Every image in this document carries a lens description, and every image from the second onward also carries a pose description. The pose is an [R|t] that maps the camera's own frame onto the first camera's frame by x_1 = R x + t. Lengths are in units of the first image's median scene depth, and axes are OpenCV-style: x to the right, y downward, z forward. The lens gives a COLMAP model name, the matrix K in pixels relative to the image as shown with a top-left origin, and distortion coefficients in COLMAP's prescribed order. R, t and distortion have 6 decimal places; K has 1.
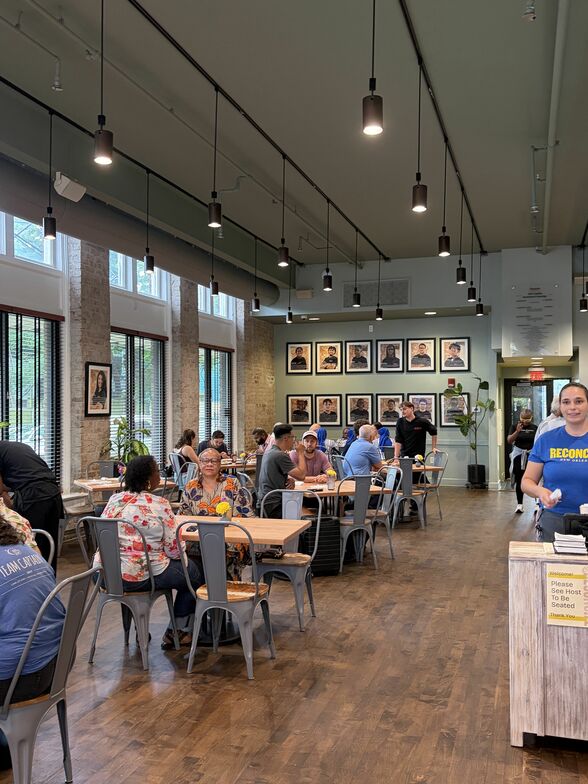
lens RADIAL K [[753.6, 0, 293.8], [0, 753.6, 395.8], [0, 0, 1]] dist [-0.008166, 0.000000]
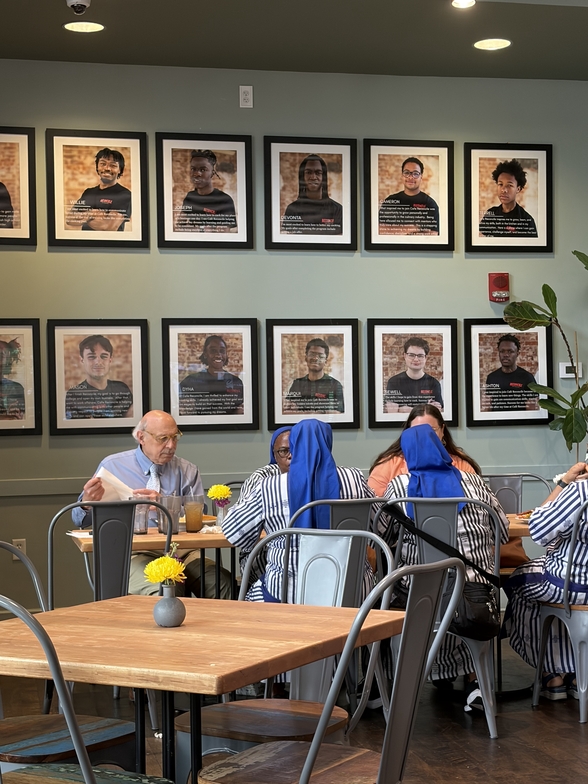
lens RADIAL K [[1374.3, 0, 294.0], [0, 1374.3, 390.2], [0, 0, 1]] dist [0.137278, 0.000000]
pose [[0.838394, -0.009304, 0.544985, -0.177256], [0.002667, 0.999912, 0.012969, 0.018224], [-0.545058, -0.009420, 0.838346, 0.541441]]
